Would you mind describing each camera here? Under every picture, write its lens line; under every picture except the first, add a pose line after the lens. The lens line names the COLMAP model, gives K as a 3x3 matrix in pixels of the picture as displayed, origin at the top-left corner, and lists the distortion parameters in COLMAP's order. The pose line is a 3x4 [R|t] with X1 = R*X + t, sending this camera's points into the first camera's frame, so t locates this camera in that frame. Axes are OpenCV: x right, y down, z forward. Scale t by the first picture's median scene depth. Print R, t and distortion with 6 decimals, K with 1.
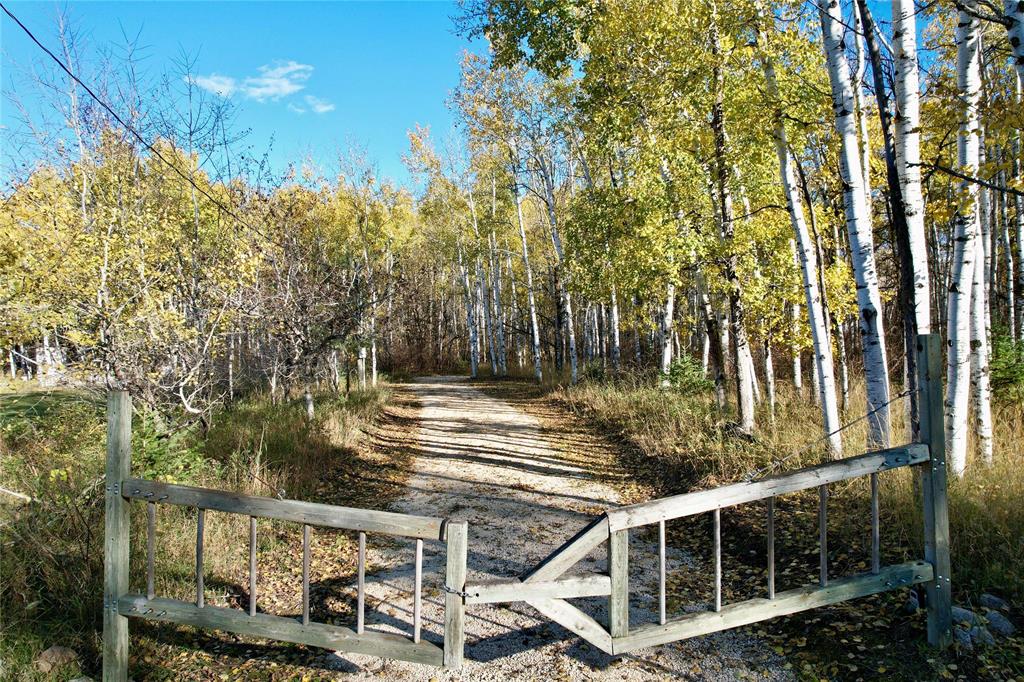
lens RADIAL K [[654.6, 0, 512.0], [0, 654.6, 341.0], [0, 0, 1]] dist [-0.070086, 0.069532]
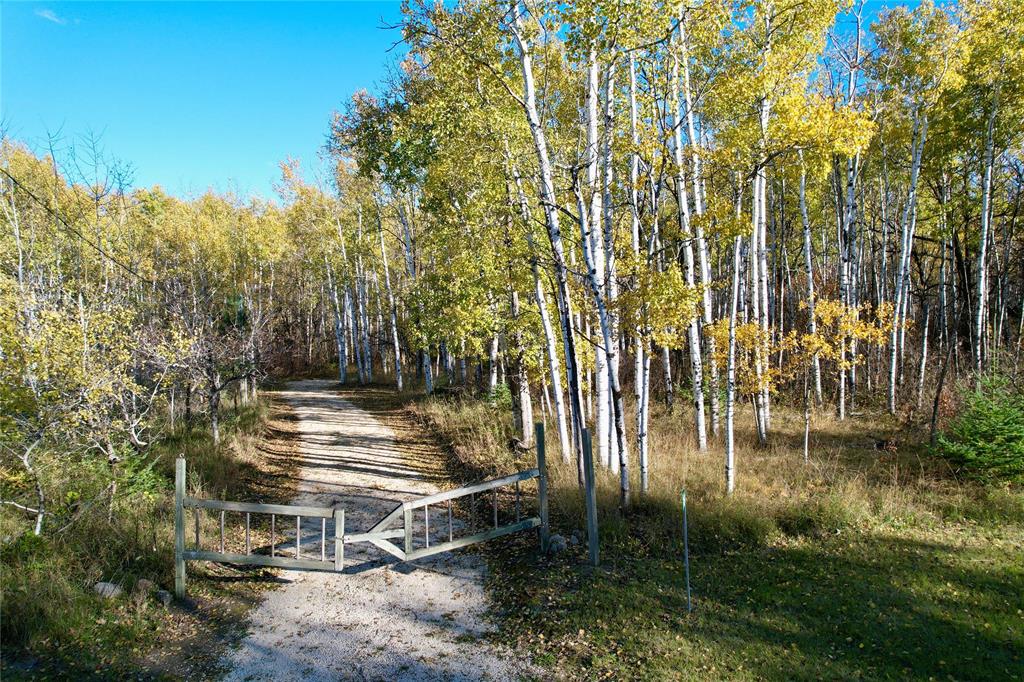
lens RADIAL K [[654.6, 0, 512.0], [0, 654.6, 341.0], [0, 0, 1]] dist [-0.070086, 0.069532]
pose [[0.980333, -0.004830, 0.197289, 0.019539], [0.001261, 0.999833, 0.018210, -0.110448], [-0.197344, -0.017603, 0.980176, -0.416435]]
